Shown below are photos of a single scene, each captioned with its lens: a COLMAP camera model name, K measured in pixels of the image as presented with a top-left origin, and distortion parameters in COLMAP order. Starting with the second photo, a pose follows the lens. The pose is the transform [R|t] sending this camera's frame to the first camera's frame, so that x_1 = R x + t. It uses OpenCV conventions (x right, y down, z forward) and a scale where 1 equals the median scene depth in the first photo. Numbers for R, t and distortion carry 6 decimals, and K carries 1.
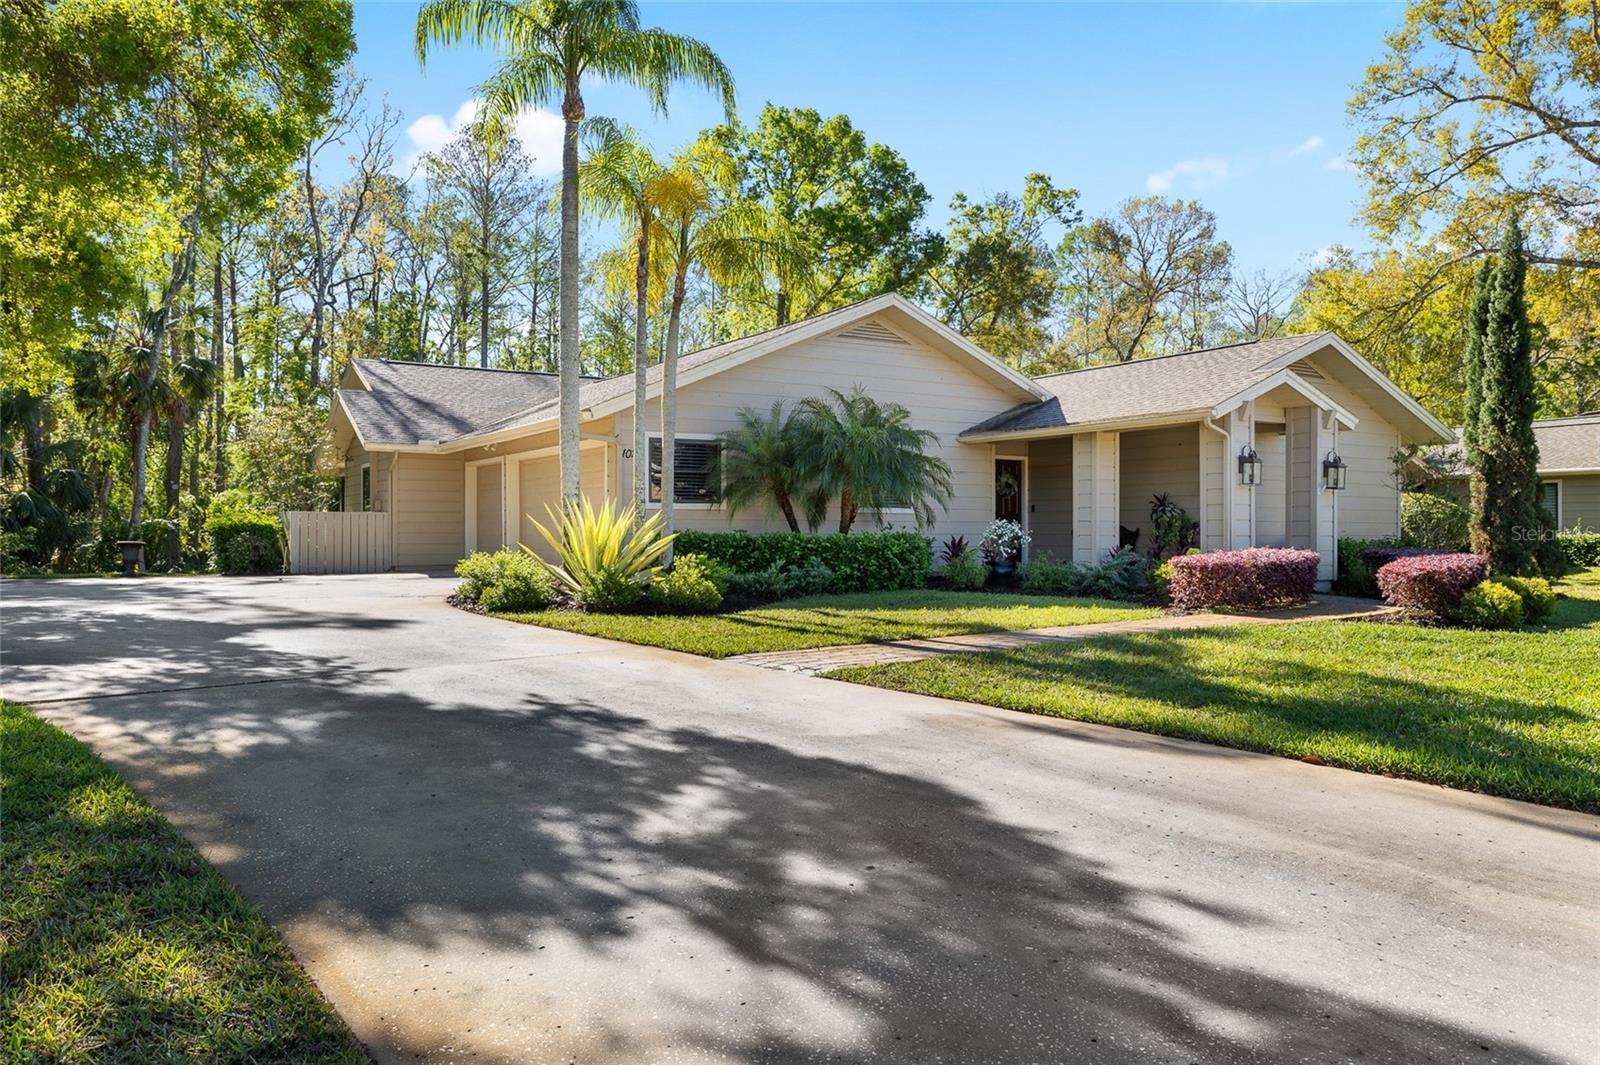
lens RADIAL K [[1145.5, 0, 800.0], [0, 1145.5, 532.5], [0, 0, 1]] dist [0.002591, 0.005103]
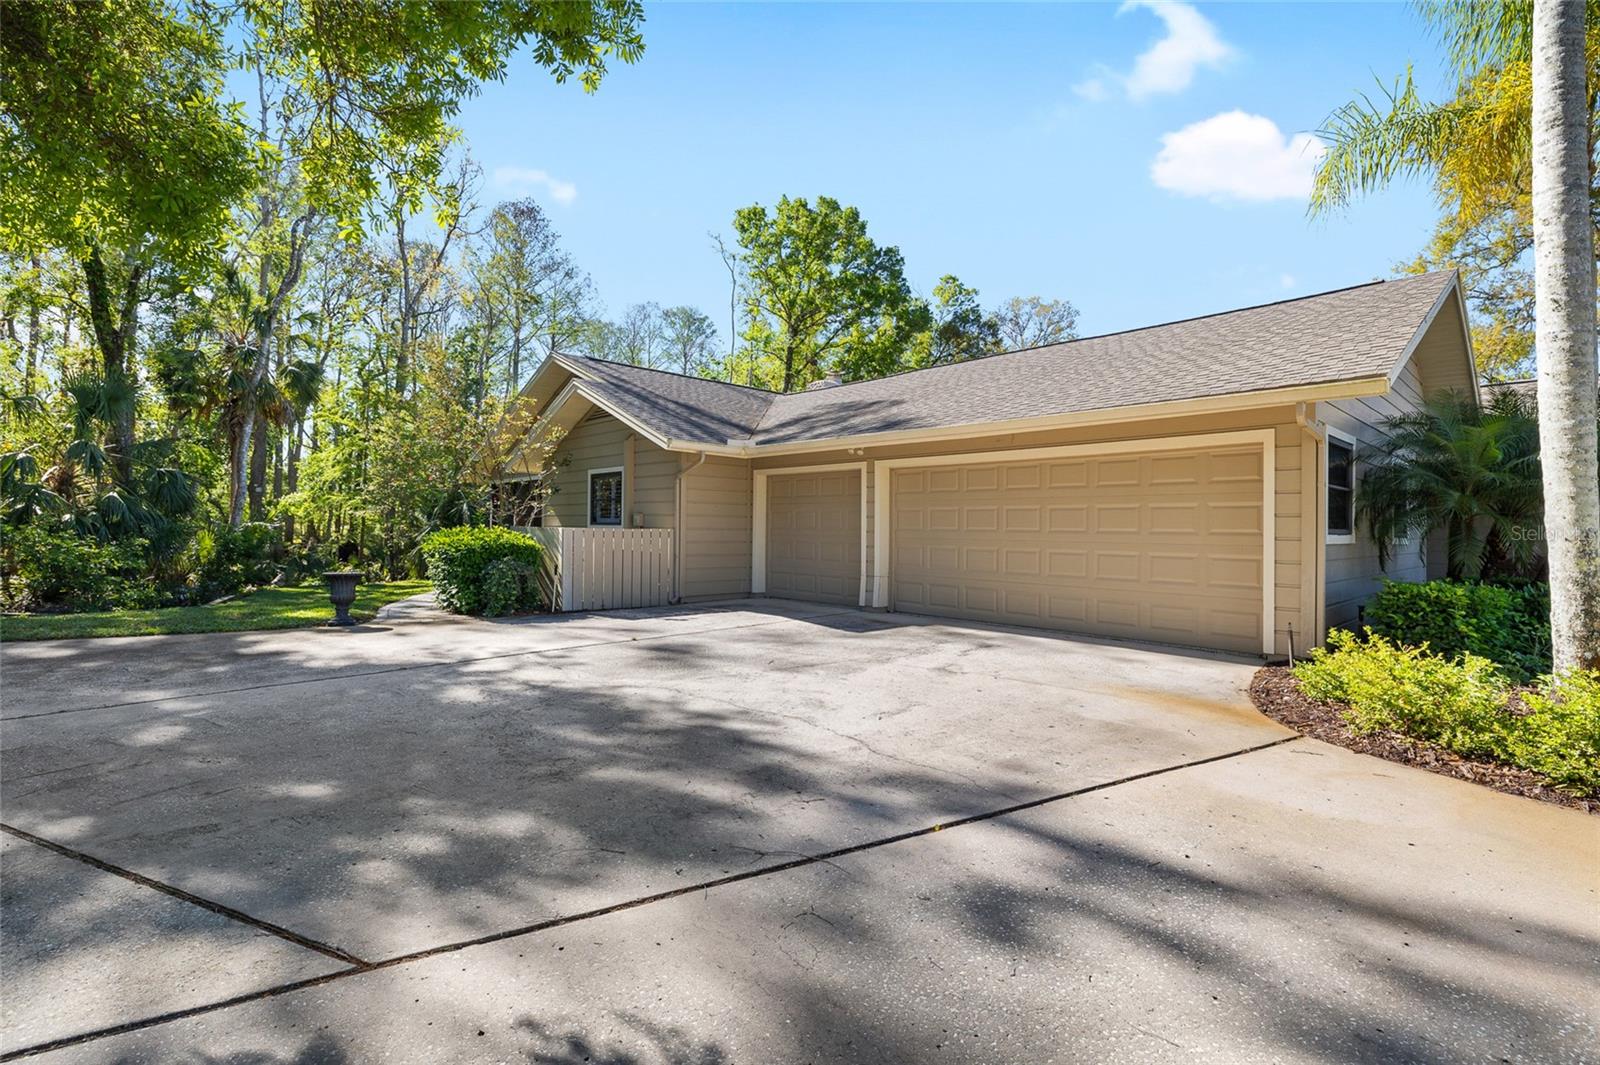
lens RADIAL K [[722.3, 0, 800.0], [0, 722.3, 532.5], [0, 0, 1]] dist [-0.000291, -0.000392]
pose [[0.980314, 0.009973, 0.197194, -0.223767], [-0.011301, 0.999920, 0.005607, -0.011473], [-0.197123, -0.007725, 0.980348, 0.293765]]
